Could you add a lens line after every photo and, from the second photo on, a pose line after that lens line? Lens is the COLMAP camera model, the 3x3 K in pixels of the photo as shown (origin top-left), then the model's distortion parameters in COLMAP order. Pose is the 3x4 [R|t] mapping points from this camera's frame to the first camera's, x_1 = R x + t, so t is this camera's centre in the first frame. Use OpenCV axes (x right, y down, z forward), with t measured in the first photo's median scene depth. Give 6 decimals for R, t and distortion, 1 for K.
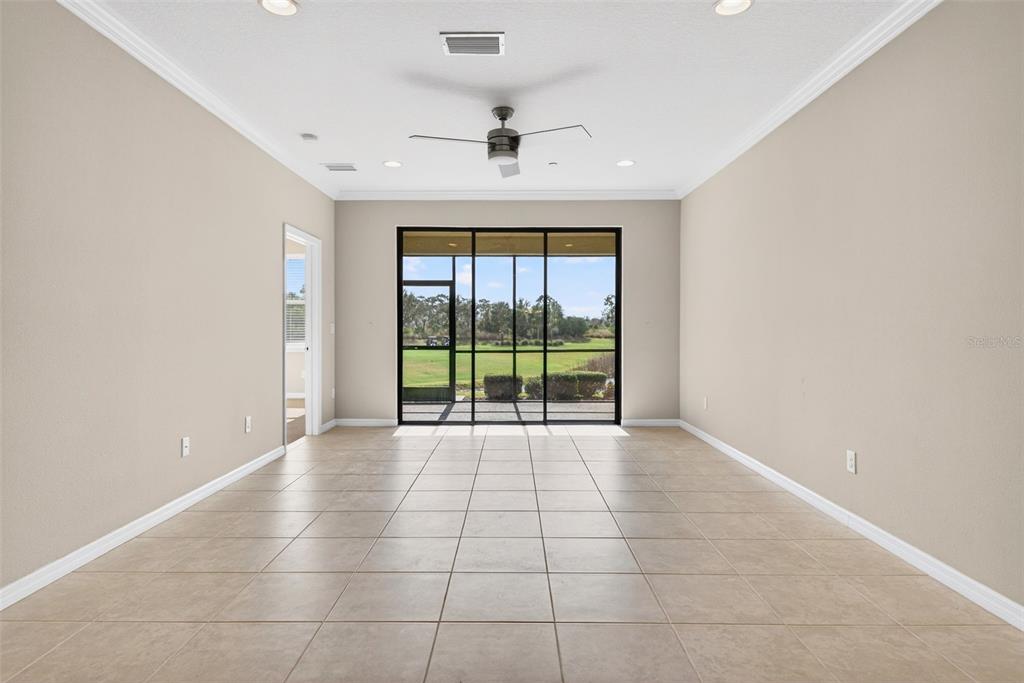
lens RADIAL K [[558.3, 0, 506.1], [0, 558.3, 336.8], [0, 0, 1]] dist [-0.001081, 0.001170]
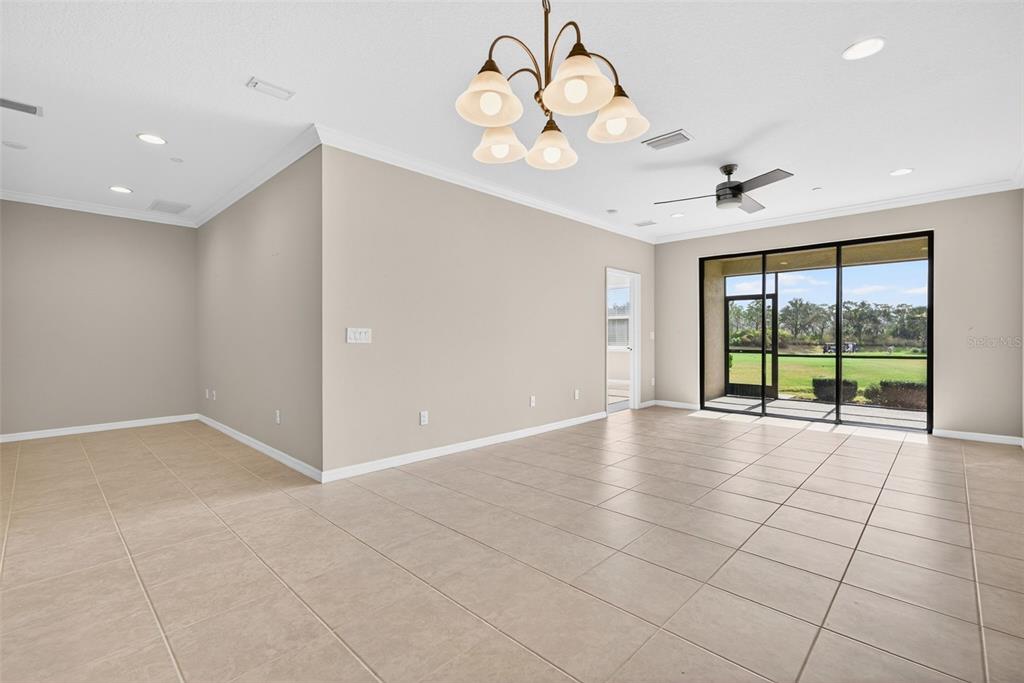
lens RADIAL K [[452.9, 0, 532.2], [0, 452.9, 341.6], [0, 0, 1]] dist [0.025656, 0.000171]
pose [[0.748712, 0.006392, -0.662865, 0.216213], [-0.007327, 0.999972, 0.001367, 0.000682], [0.662855, 0.003833, 0.748738, -0.057046]]
